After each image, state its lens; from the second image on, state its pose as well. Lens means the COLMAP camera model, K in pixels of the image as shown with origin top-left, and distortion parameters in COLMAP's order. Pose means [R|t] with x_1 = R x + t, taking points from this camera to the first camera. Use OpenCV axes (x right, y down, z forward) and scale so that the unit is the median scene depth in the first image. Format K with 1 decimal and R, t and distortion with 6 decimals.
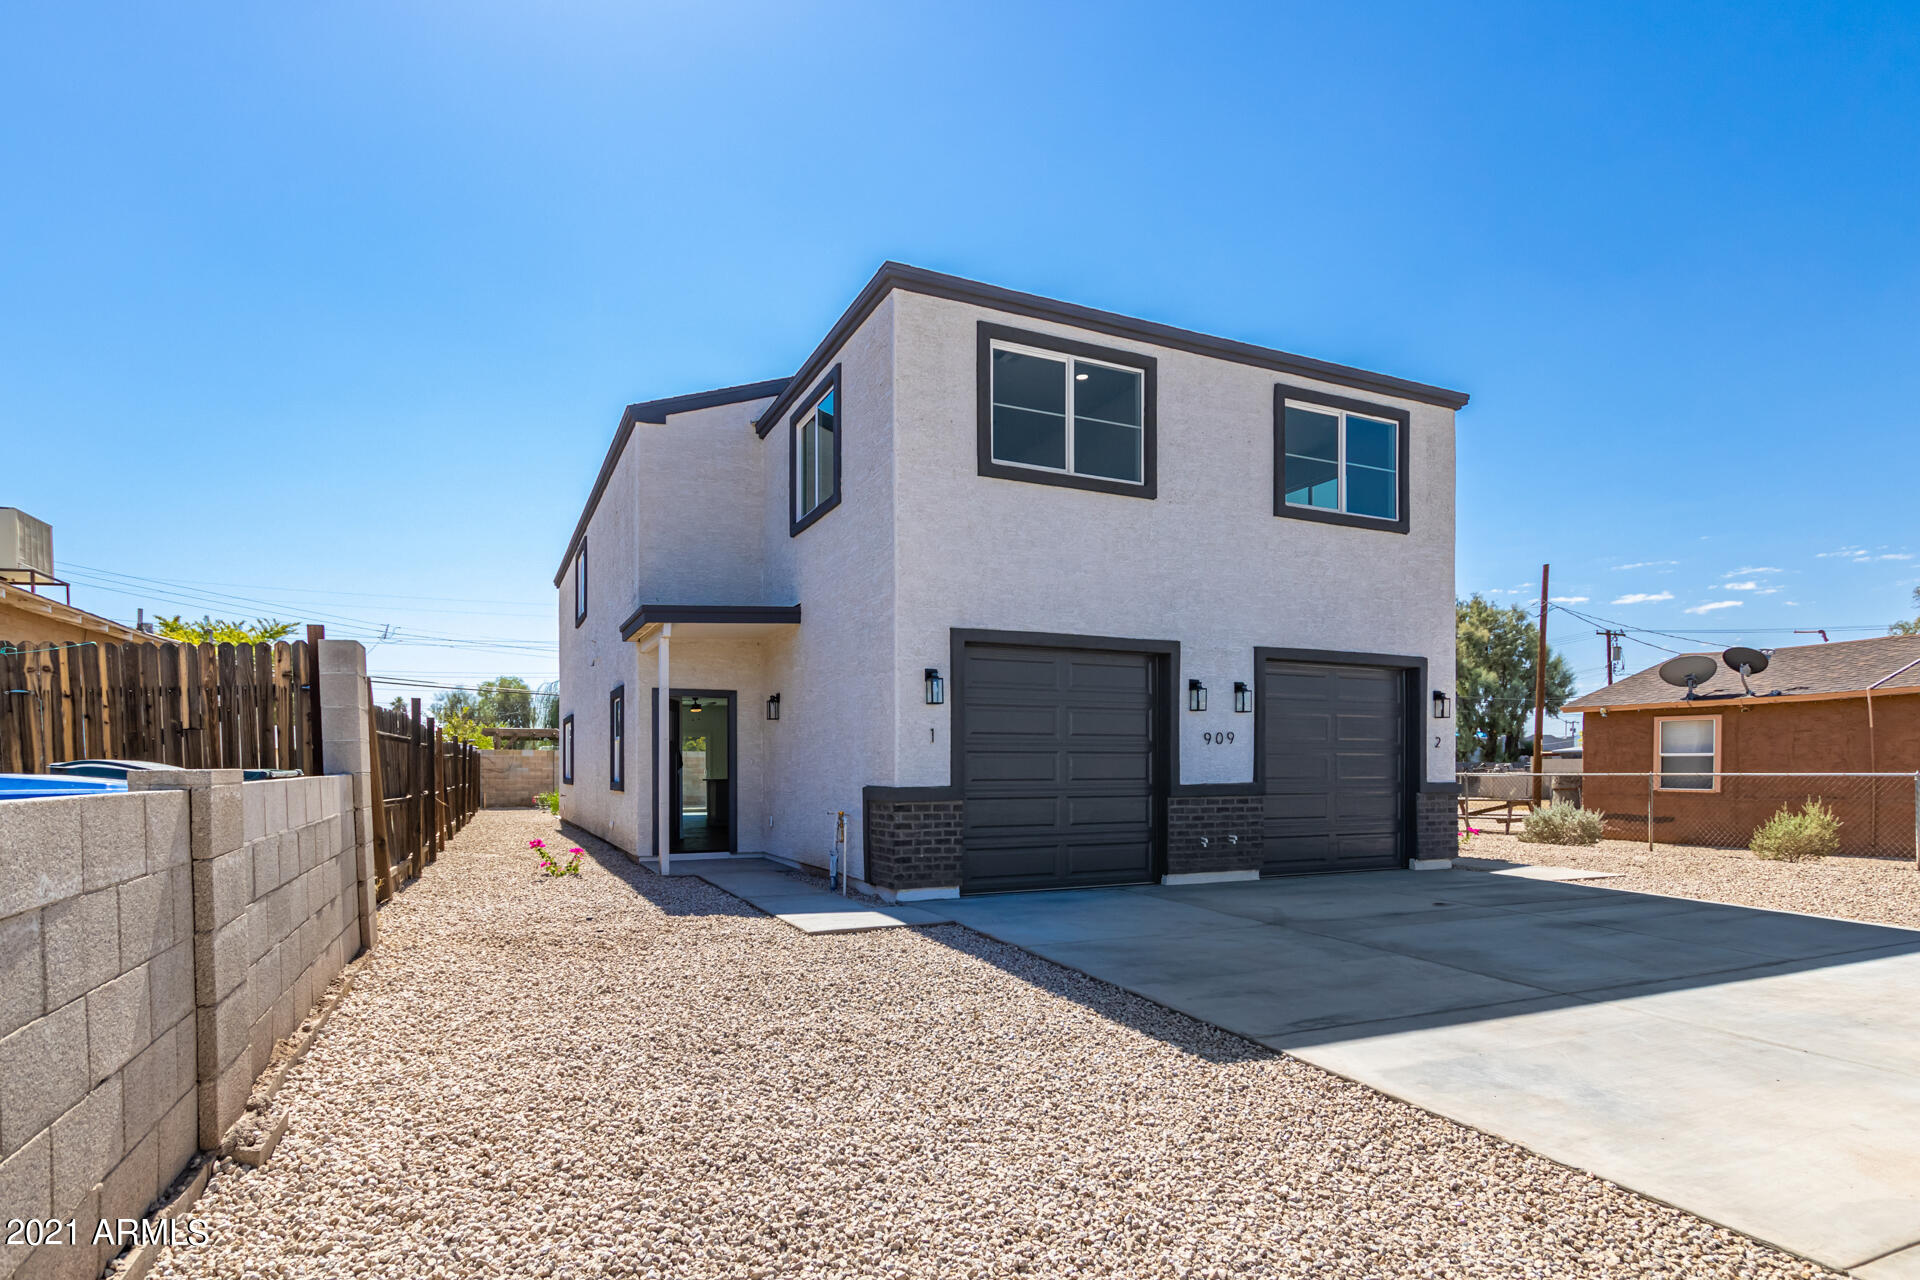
lens RADIAL K [[874.8, 0, 959.0], [0, 874.8, 645.7], [0, 0, 1]] dist [-0.000021, -0.000101]
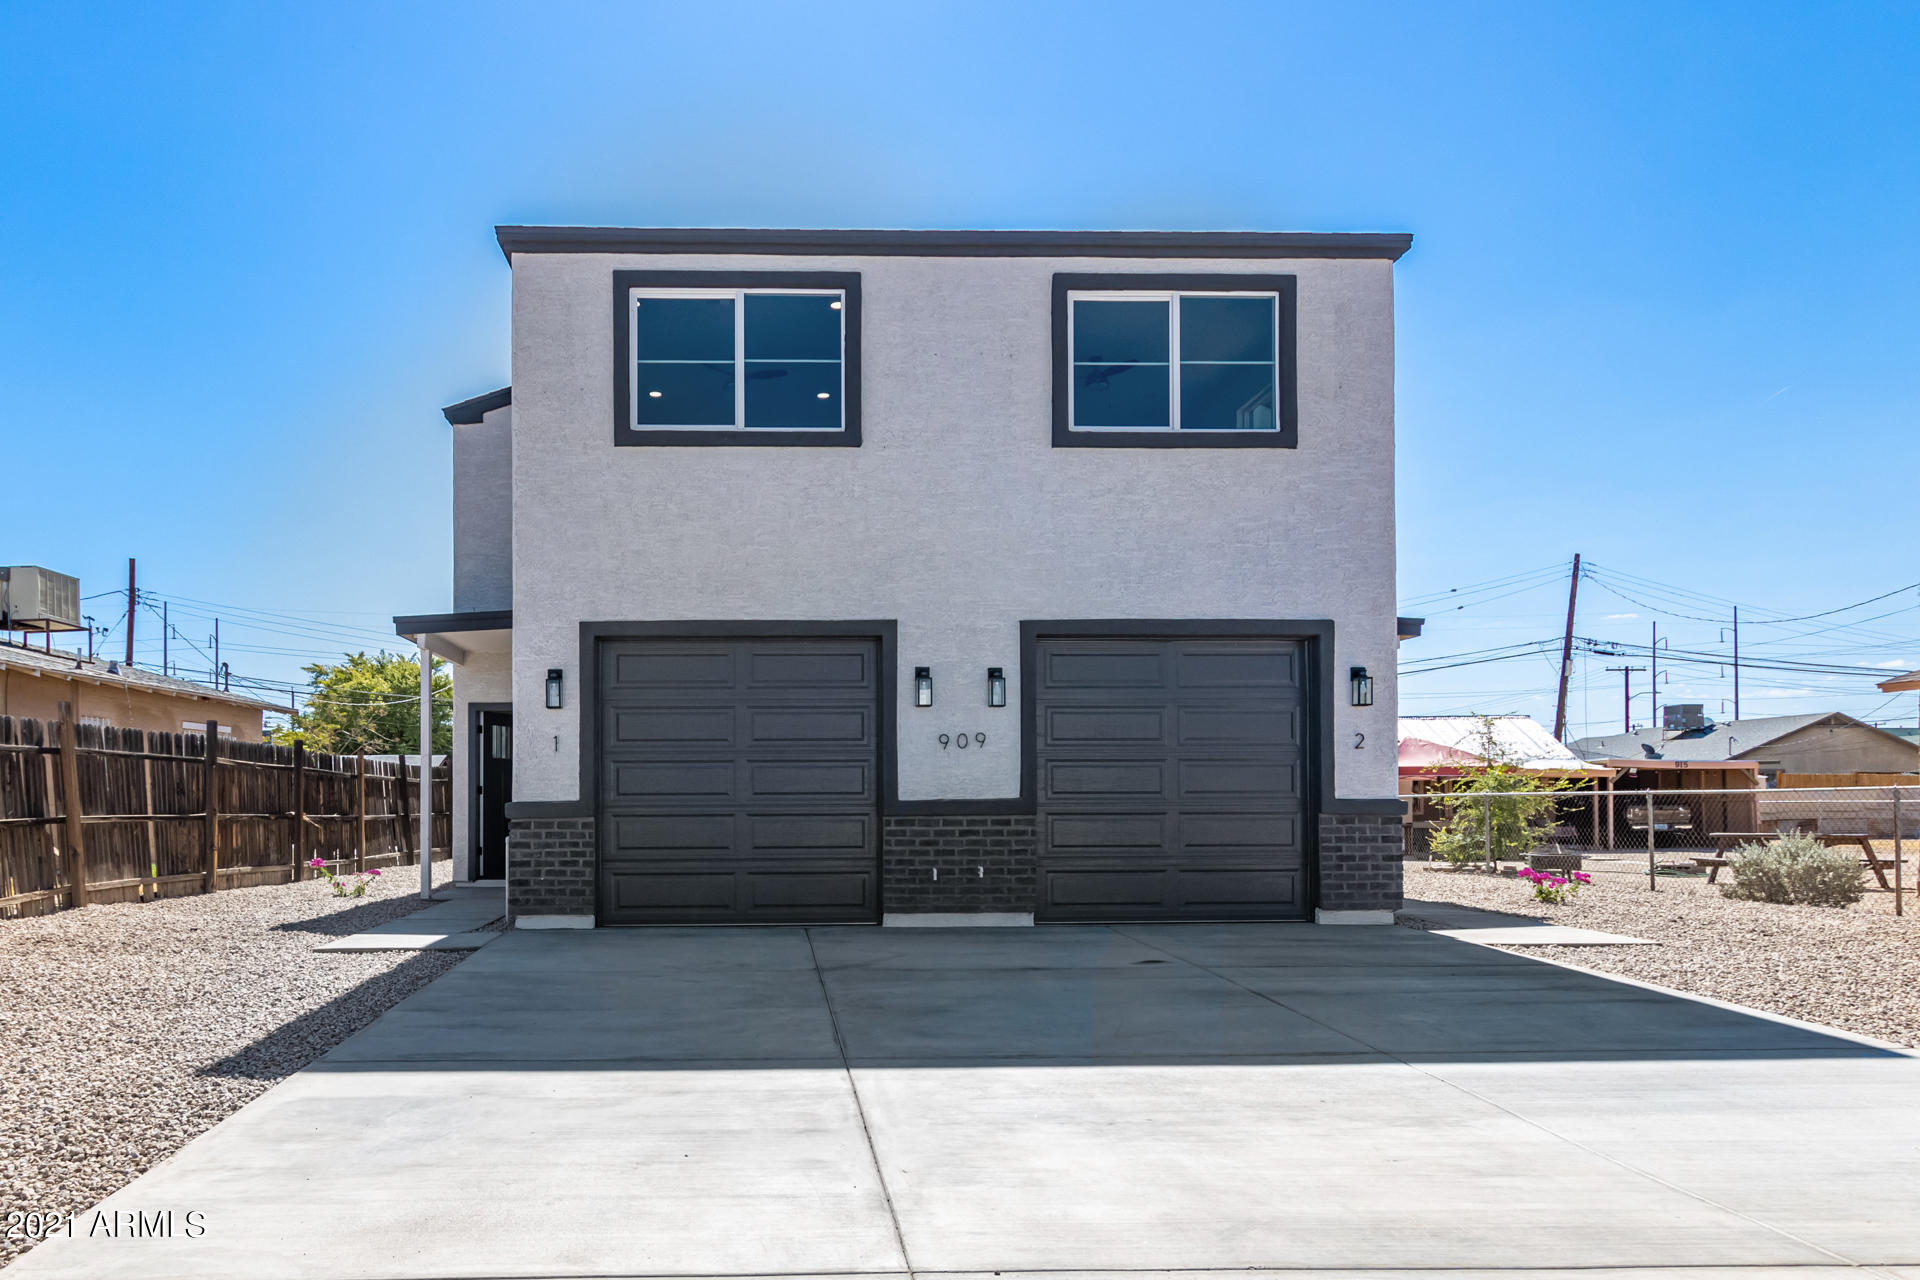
lens RADIAL K [[913.2, 0, 965.1], [0, 913.2, 646.5], [0, 0, 1]] dist [0.001688, -0.000691]
pose [[0.930455, -0.054554, -0.362323, 0.601938], [0.053098, 0.998491, -0.013982, 0.033677], [0.362539, -0.006229, 0.931948, 0.245735]]
